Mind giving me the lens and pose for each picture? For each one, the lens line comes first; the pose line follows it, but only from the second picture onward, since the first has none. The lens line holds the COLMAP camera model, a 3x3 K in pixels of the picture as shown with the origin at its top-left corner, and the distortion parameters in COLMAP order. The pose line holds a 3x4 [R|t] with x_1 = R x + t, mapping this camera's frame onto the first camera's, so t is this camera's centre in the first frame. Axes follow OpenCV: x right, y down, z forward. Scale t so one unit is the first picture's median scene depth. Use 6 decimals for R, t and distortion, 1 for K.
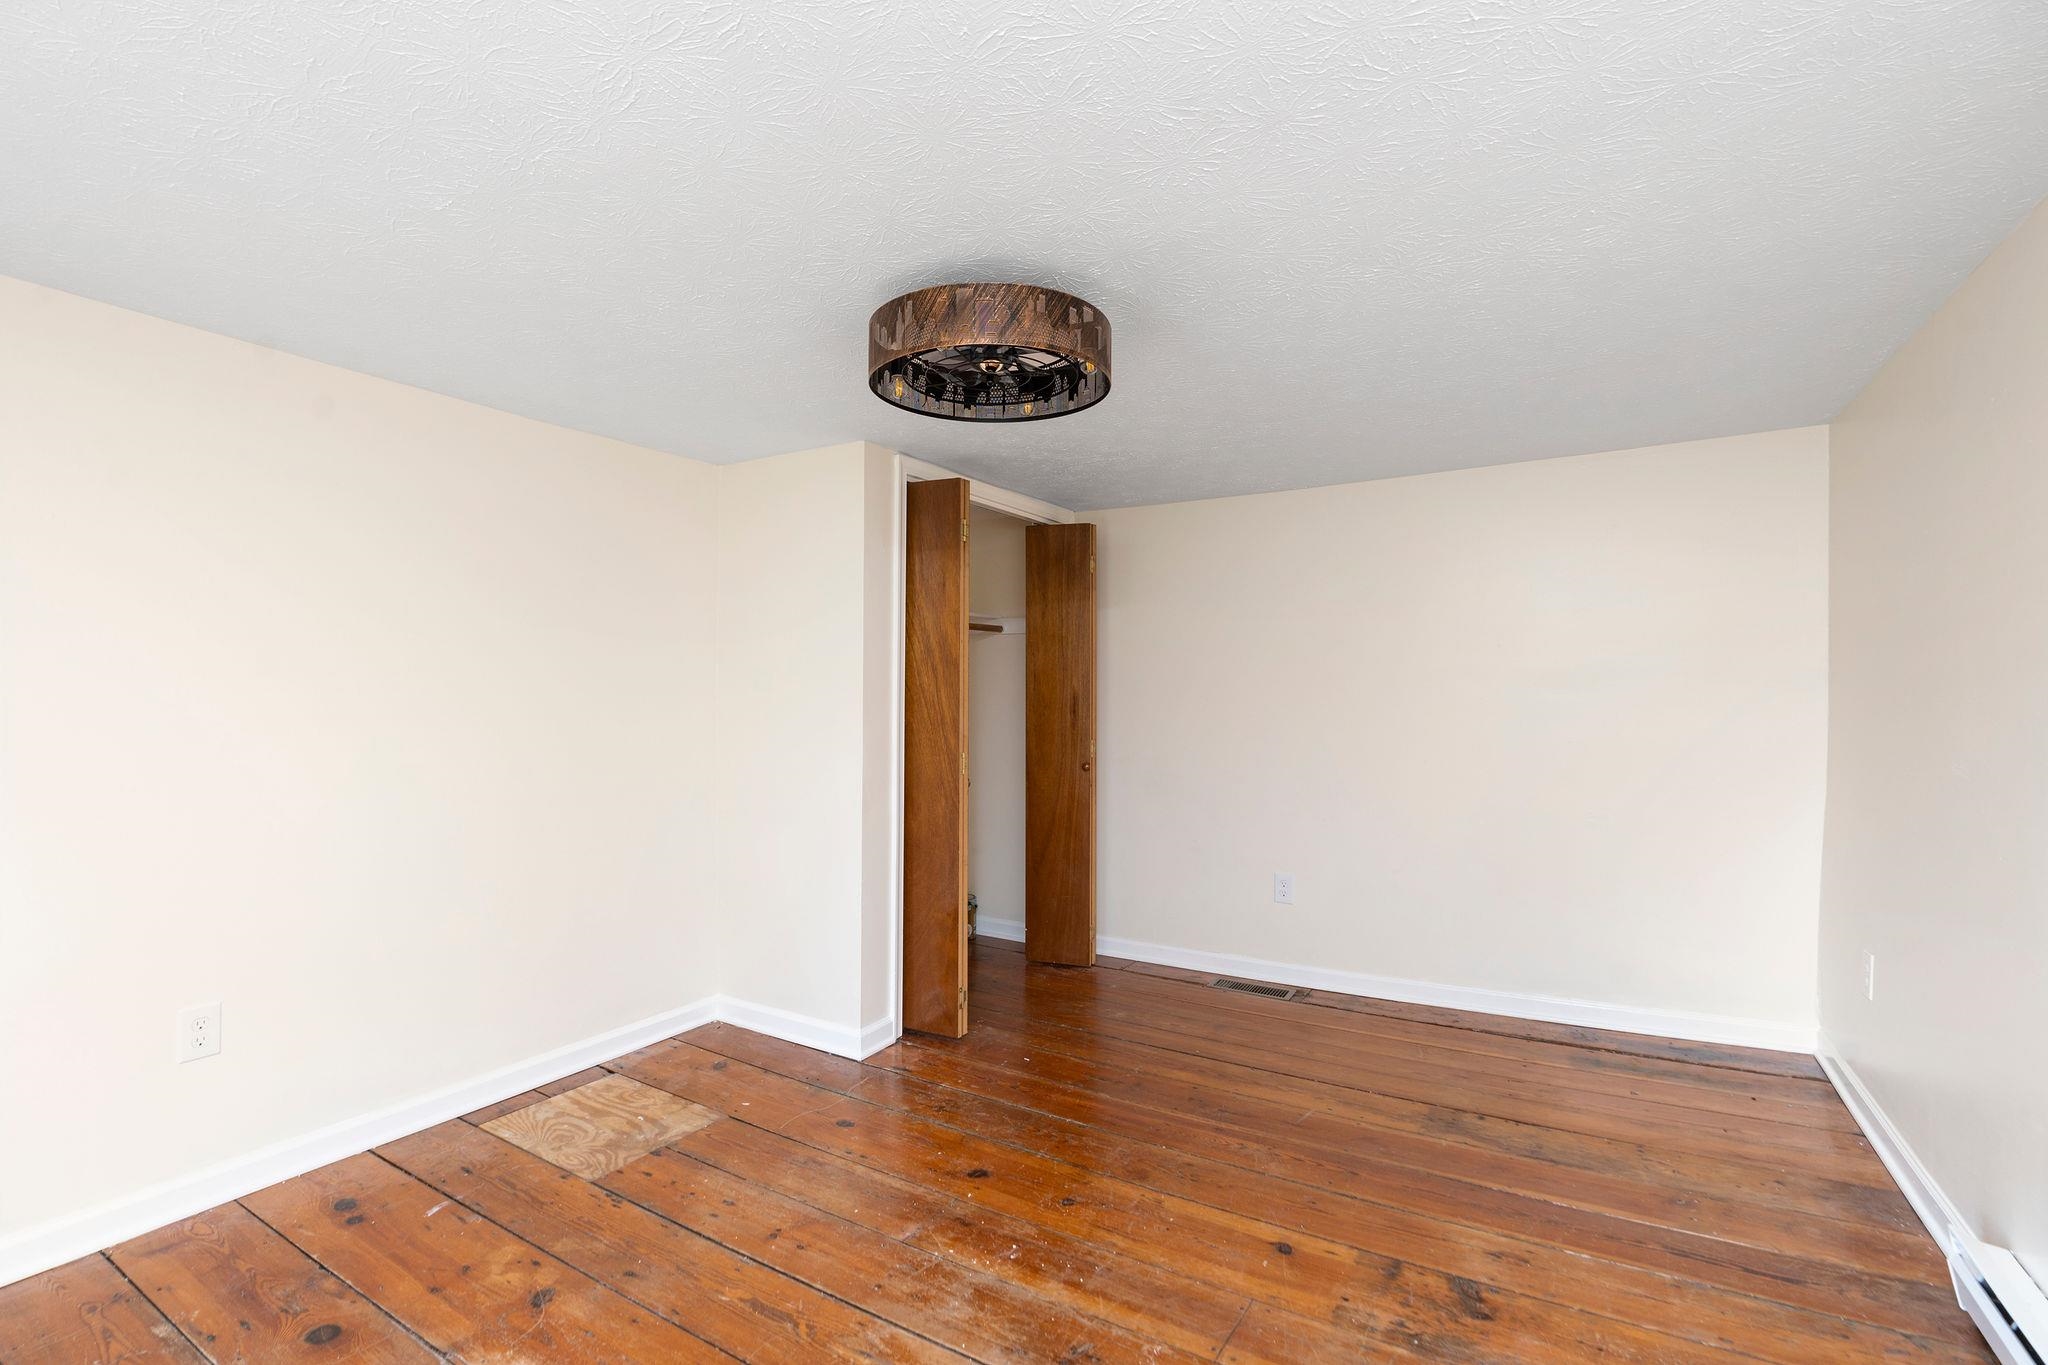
lens RADIAL K [[949.6, 0, 1008.5], [0, 949.6, 681.7], [0, 0, 1]] dist [-0.002975, 0.000128]
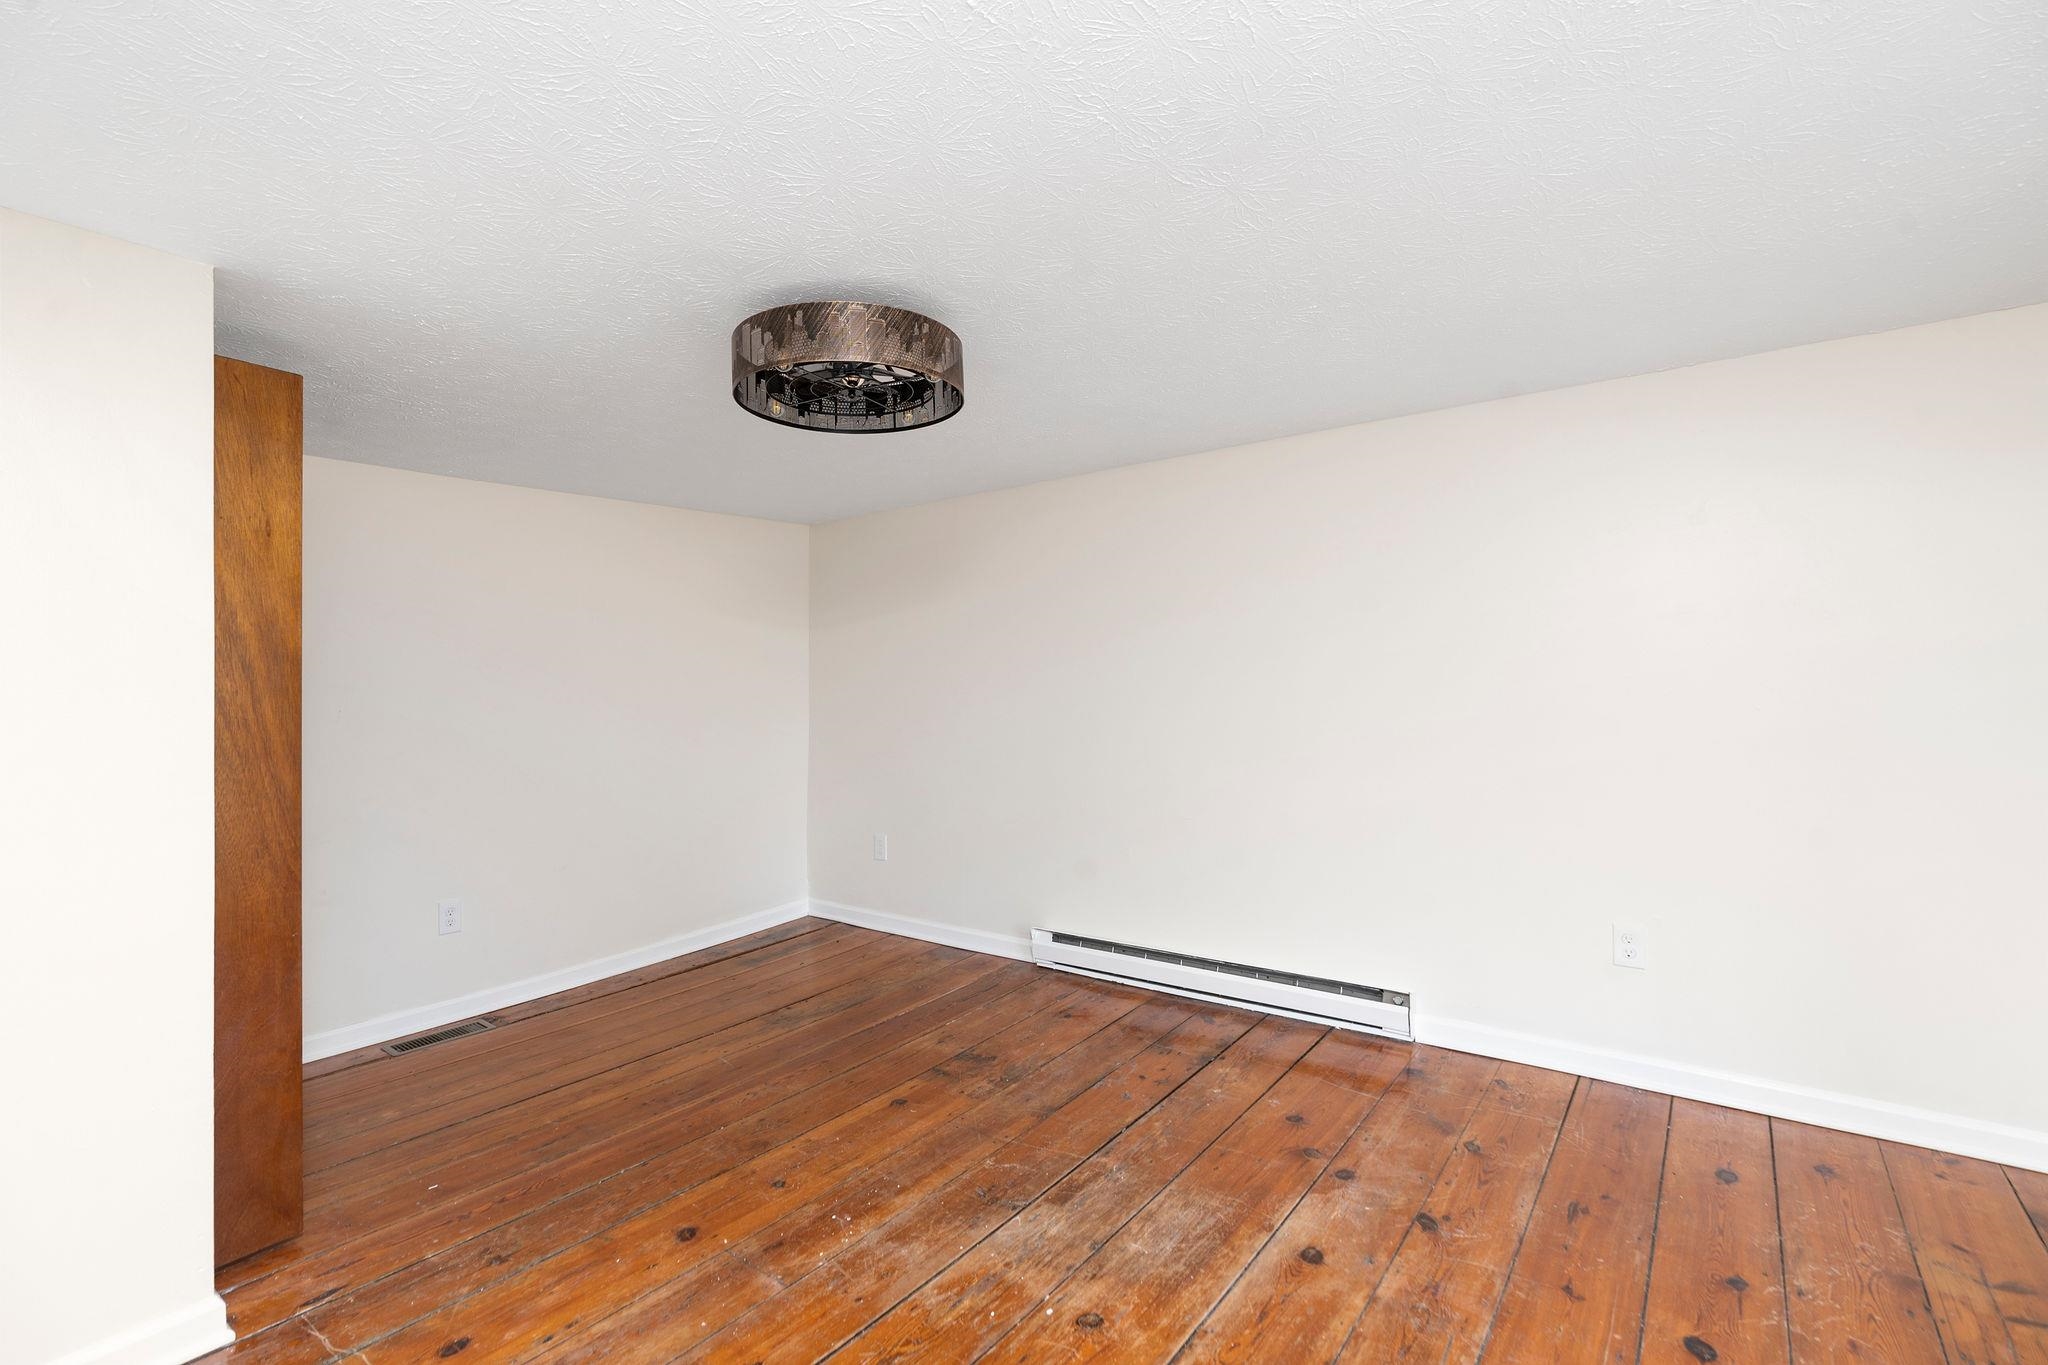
lens RADIAL K [[949.6, 0, 1008.5], [0, 949.6, 681.7], [0, 0, 1]] dist [-0.002975, 0.000128]
pose [[0.099855, 0.001576, 0.995001, -0.836819], [0.013295, 0.999907, -0.002918, 0.004947], [-0.994913, 0.013520, 0.099825, 0.566371]]
